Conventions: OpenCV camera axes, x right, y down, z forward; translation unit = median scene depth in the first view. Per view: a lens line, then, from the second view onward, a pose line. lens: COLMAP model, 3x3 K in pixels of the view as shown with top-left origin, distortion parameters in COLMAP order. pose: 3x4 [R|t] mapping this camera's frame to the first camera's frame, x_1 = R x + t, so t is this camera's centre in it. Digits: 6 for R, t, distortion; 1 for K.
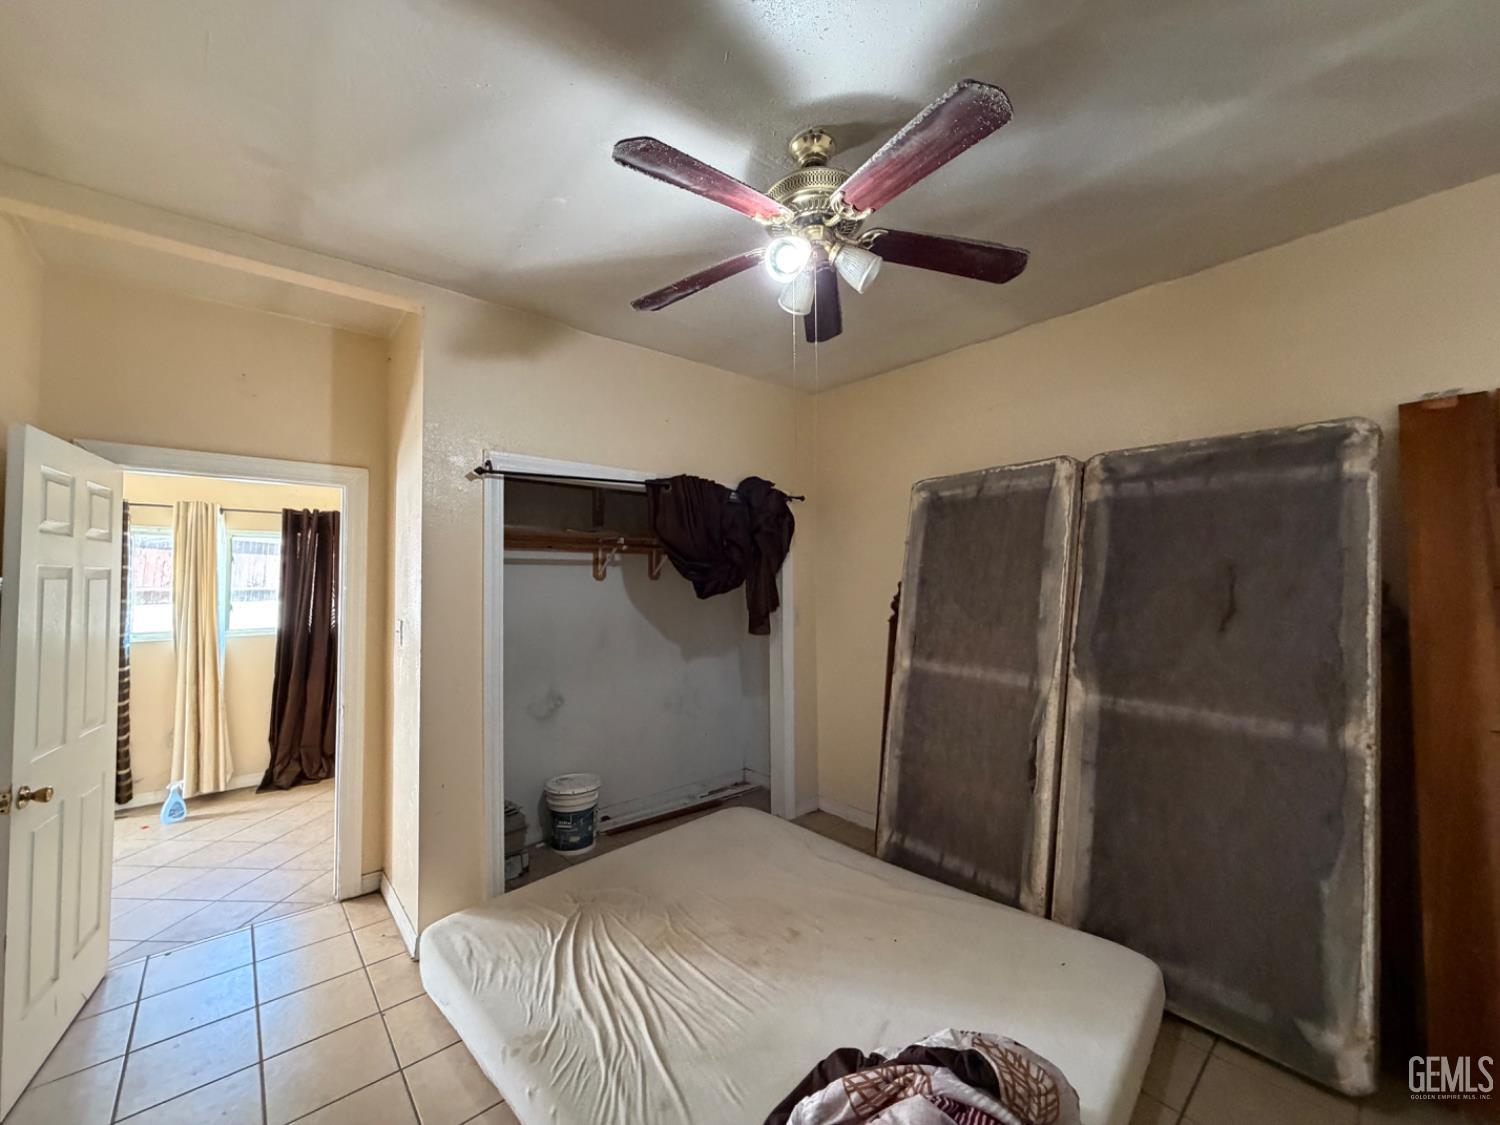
lens RADIAL K [[599.0, 0, 748.1], [0, 599.0, 560.1], [0, 0, 1]] dist [-0.000262, 0.000207]
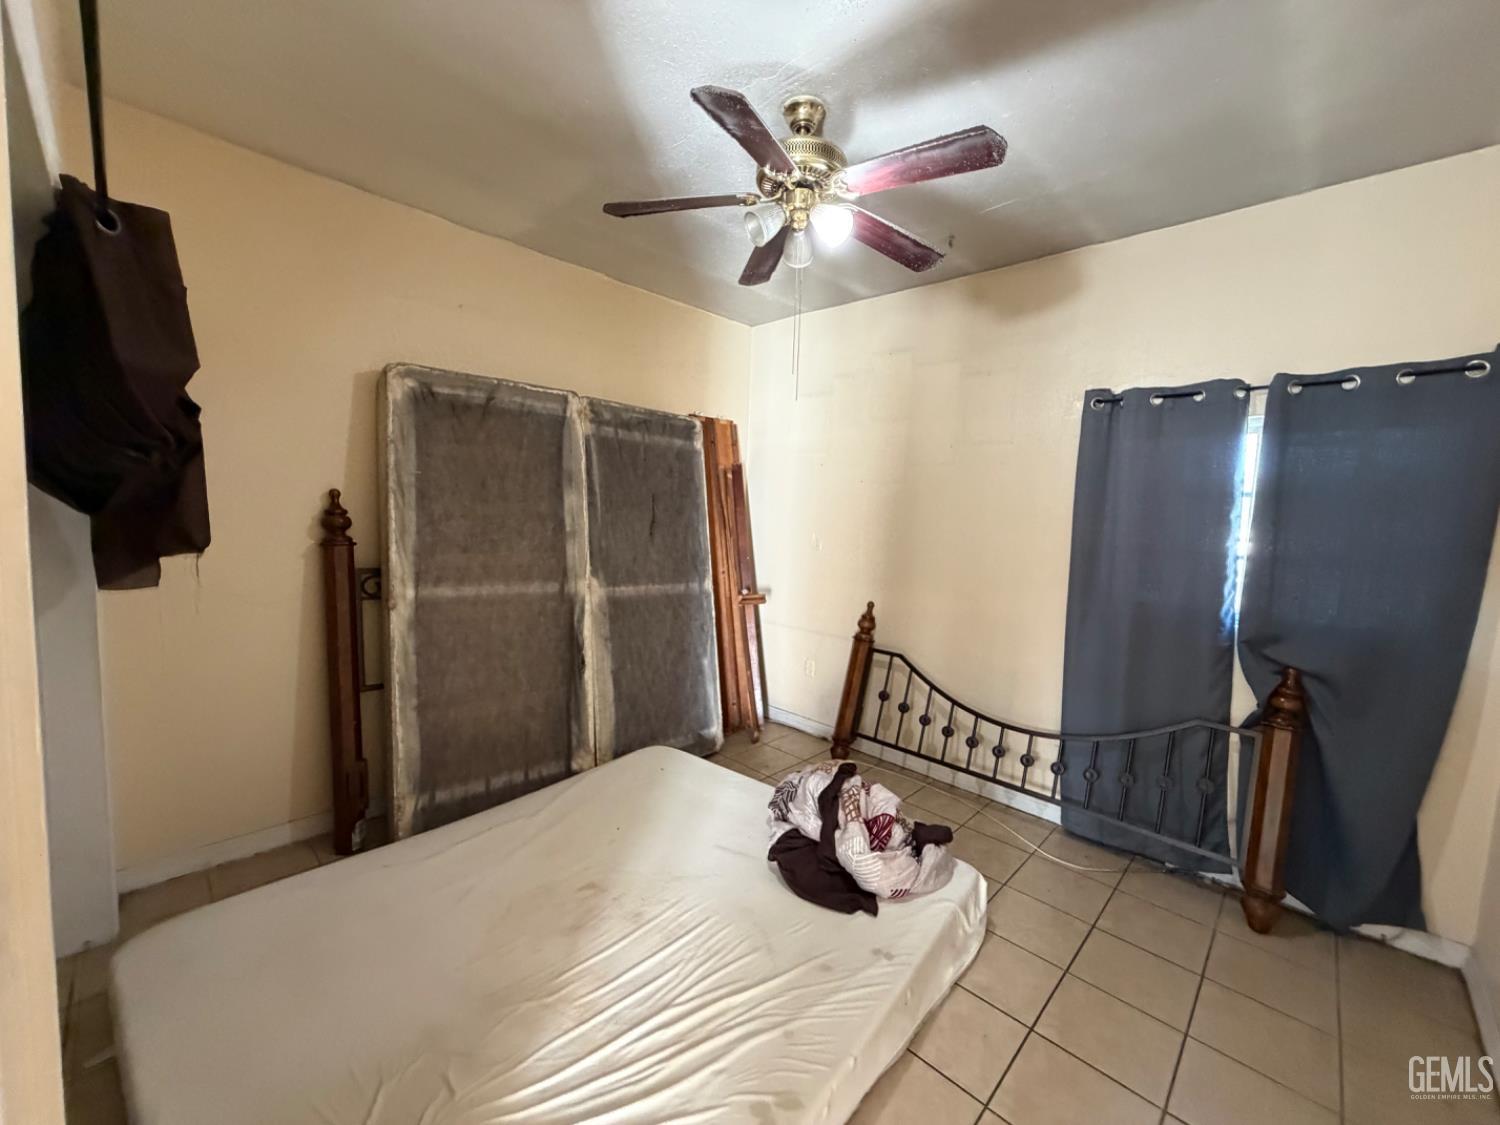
lens RADIAL K [[599.0, 0, 748.1], [0, 599.0, 560.1], [0, 0, 1]] dist [-0.000262, 0.000207]
pose [[-0.086945, -0.083345, 0.992721, -0.678870], [-0.075656, 0.994169, 0.076840, 0.036623], [-0.993336, -0.068425, -0.092744, 0.743724]]
